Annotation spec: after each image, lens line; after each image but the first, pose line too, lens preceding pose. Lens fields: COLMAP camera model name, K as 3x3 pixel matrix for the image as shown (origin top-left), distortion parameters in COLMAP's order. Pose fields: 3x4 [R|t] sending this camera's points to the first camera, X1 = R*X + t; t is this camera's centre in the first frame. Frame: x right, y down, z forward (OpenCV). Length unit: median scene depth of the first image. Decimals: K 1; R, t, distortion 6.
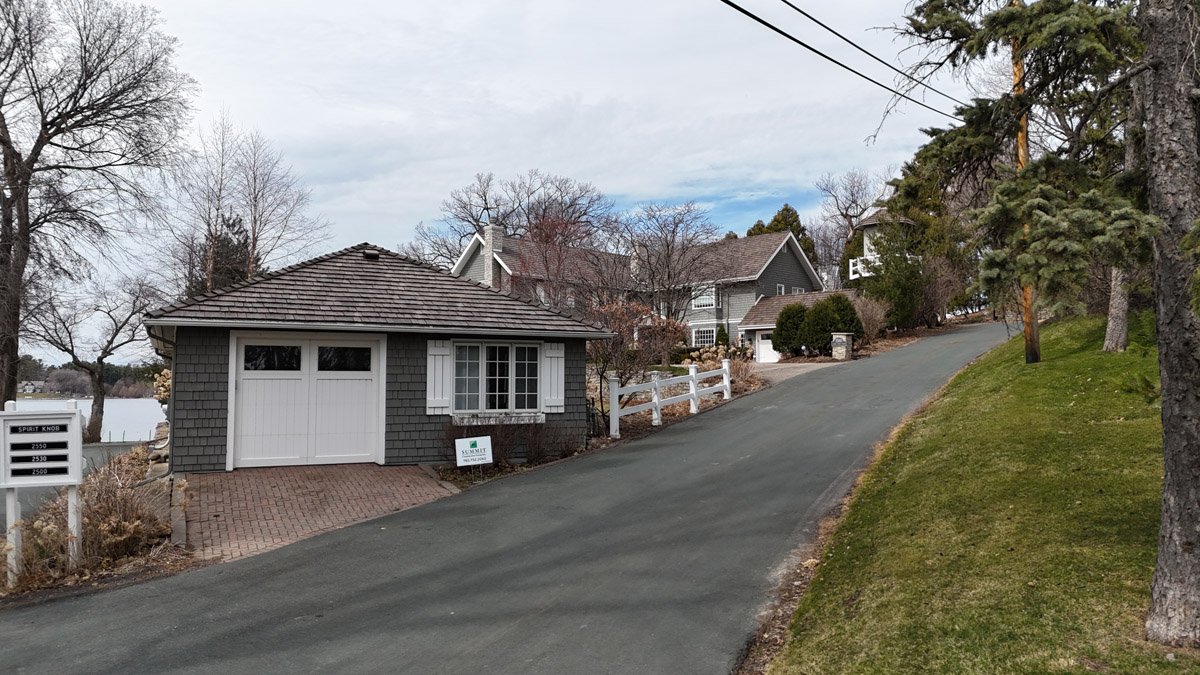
lens RADIAL K [[875.9, 0, 603.8], [0, 875.9, 337.6], [0, 0, 1]] dist [0.083935, -0.086167]
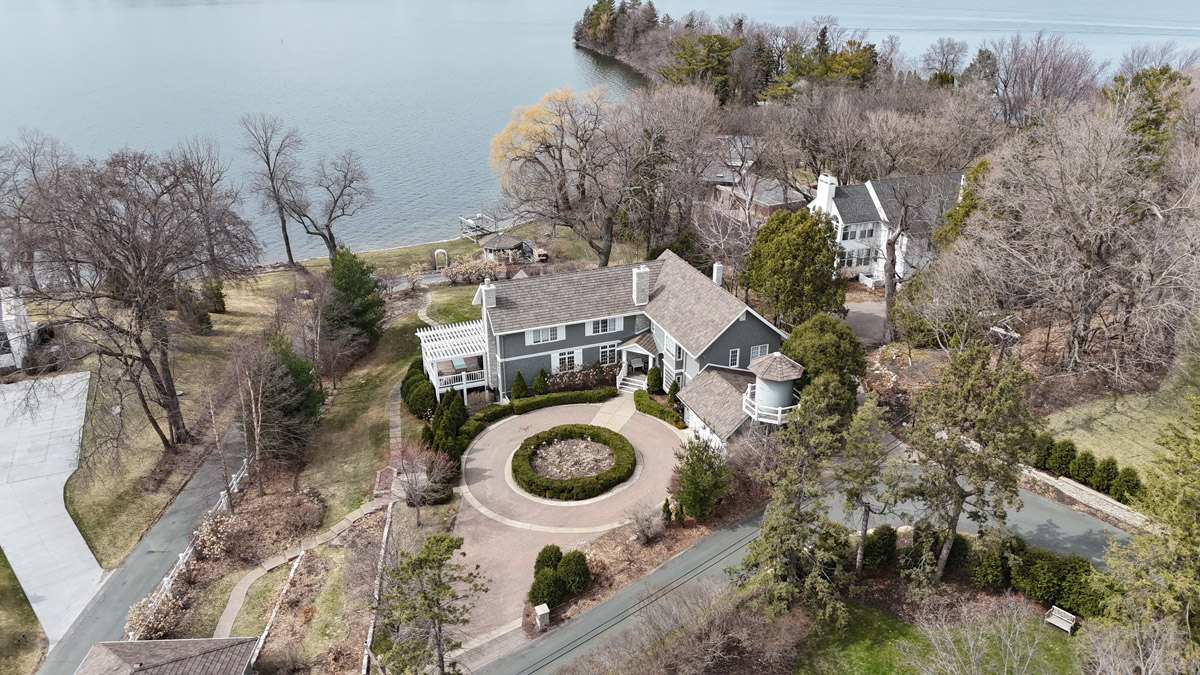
lens RADIAL K [[875.9, 0, 603.8], [0, 875.9, 337.6], [0, 0, 1]] dist [0.083935, -0.086167]
pose [[0.912256, 0.166920, -0.374069, 0.471068], [0.026851, 0.886873, 0.461232, -0.598810], [0.408741, -0.430805, 0.804573, 0.051422]]
